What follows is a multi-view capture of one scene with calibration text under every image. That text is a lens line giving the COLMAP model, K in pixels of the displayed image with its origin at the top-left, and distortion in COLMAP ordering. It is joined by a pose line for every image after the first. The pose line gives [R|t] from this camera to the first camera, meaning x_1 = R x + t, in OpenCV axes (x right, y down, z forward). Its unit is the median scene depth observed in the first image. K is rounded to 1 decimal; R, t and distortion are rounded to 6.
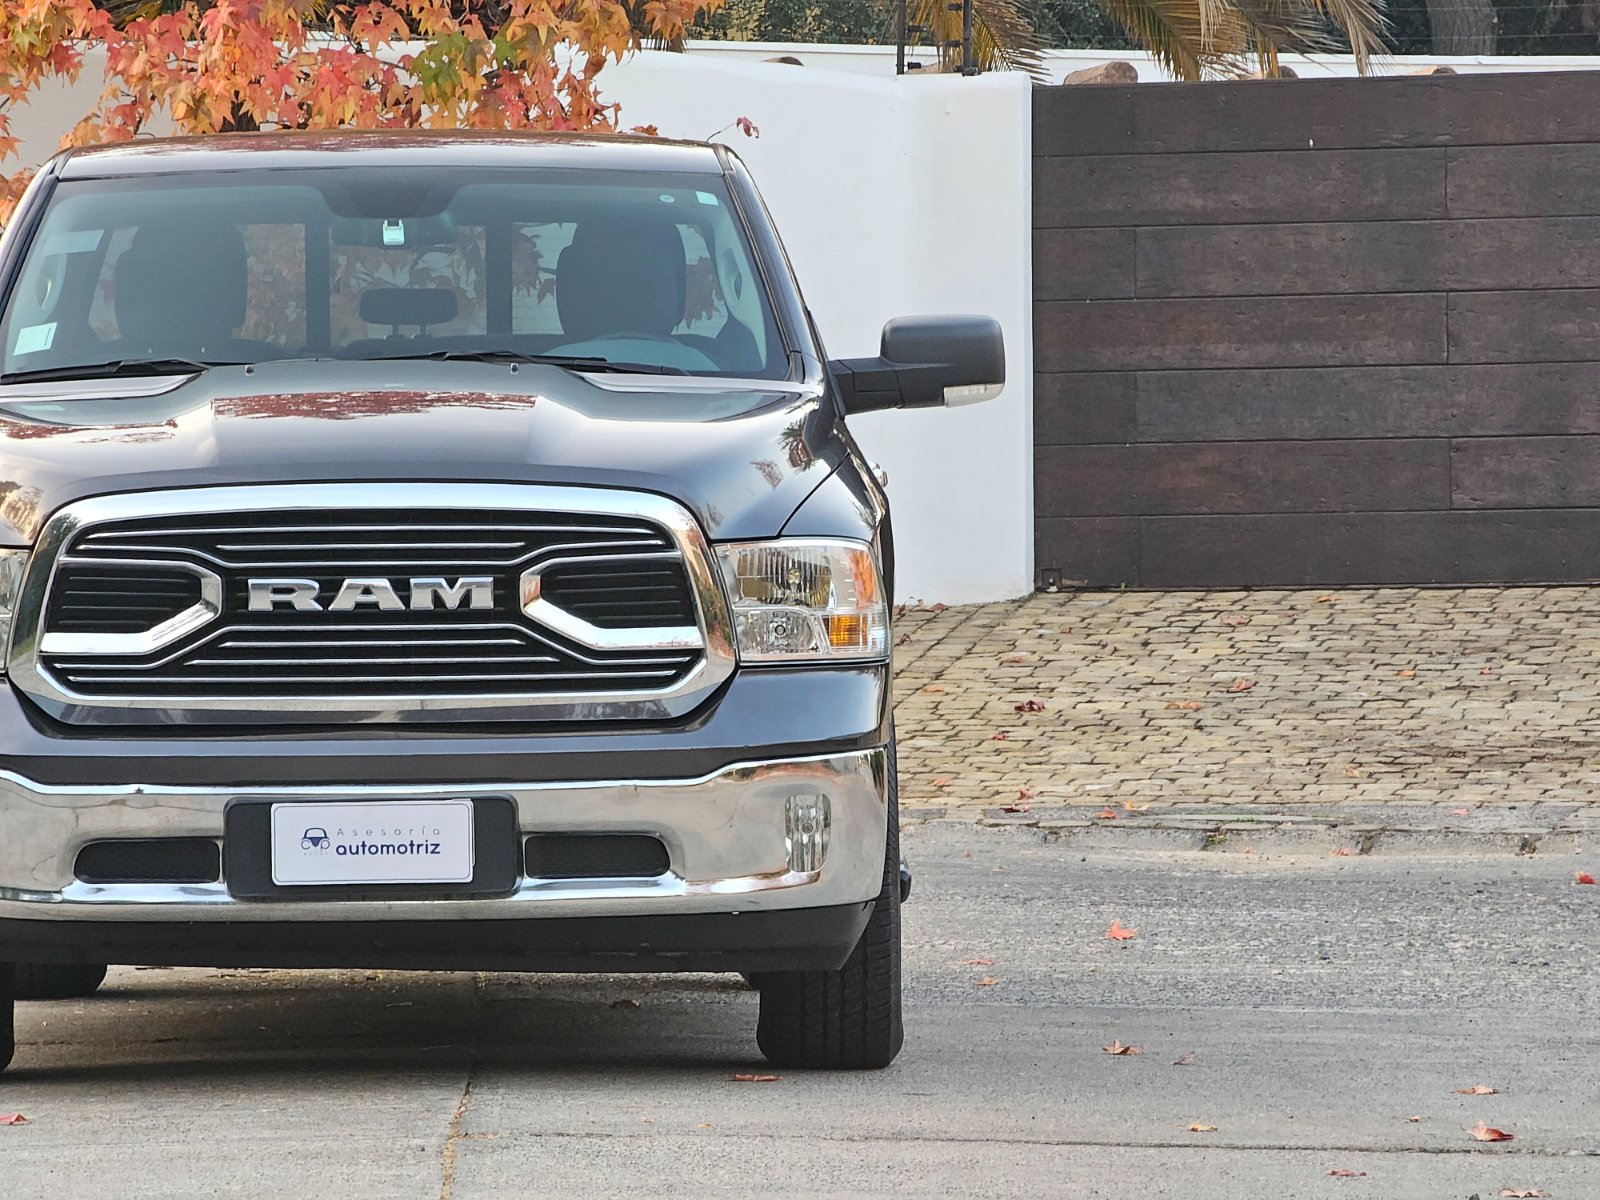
lens RADIAL K [[5501.9, 0, 800.0], [0, 5501.9, 600.0], [0, 0, 1]] dist [0.039704, 3.061110]
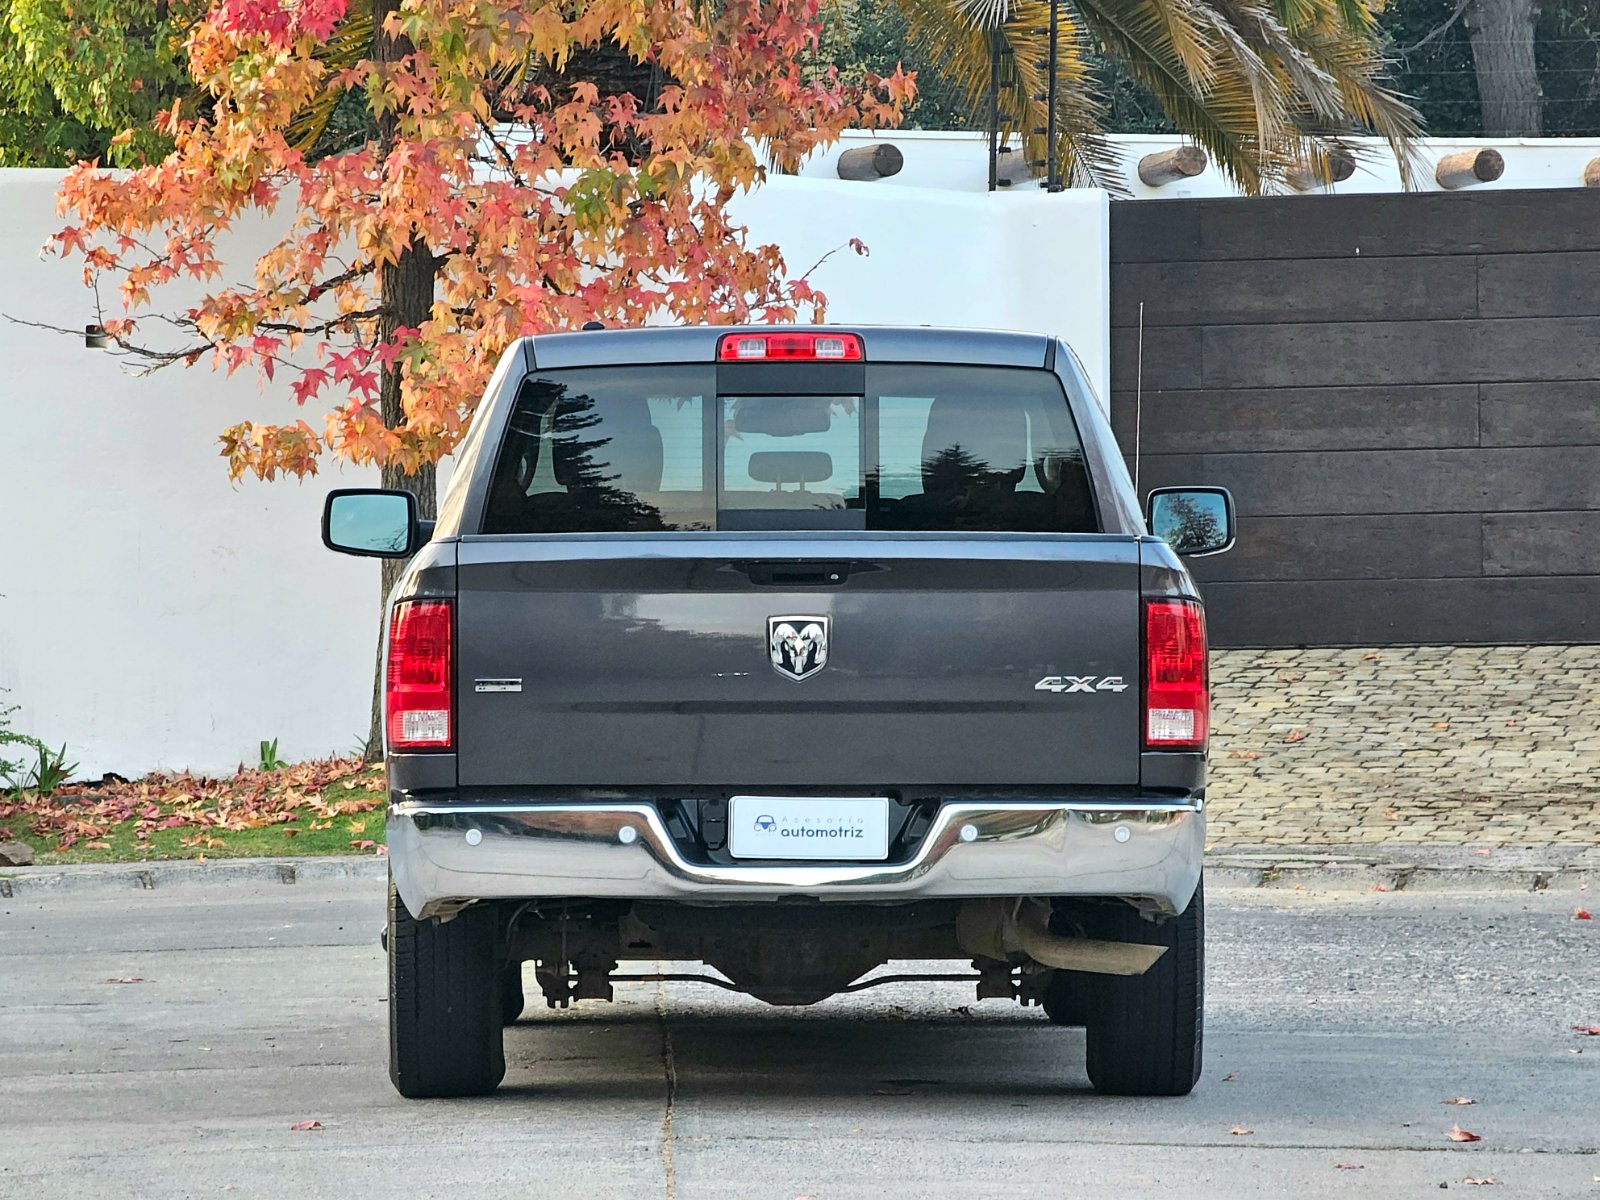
lens RADIAL K [[5501.9, 0, 800.0], [0, 5501.9, 600.0], [0, 0, 1]] dist [0.039704, 3.061110]
pose [[0.999887, -0.003403, -0.014669, -0.005483], [0.003422, 0.999993, 0.001333, -0.014973], [0.014664, -0.001383, 0.999892, -0.142213]]
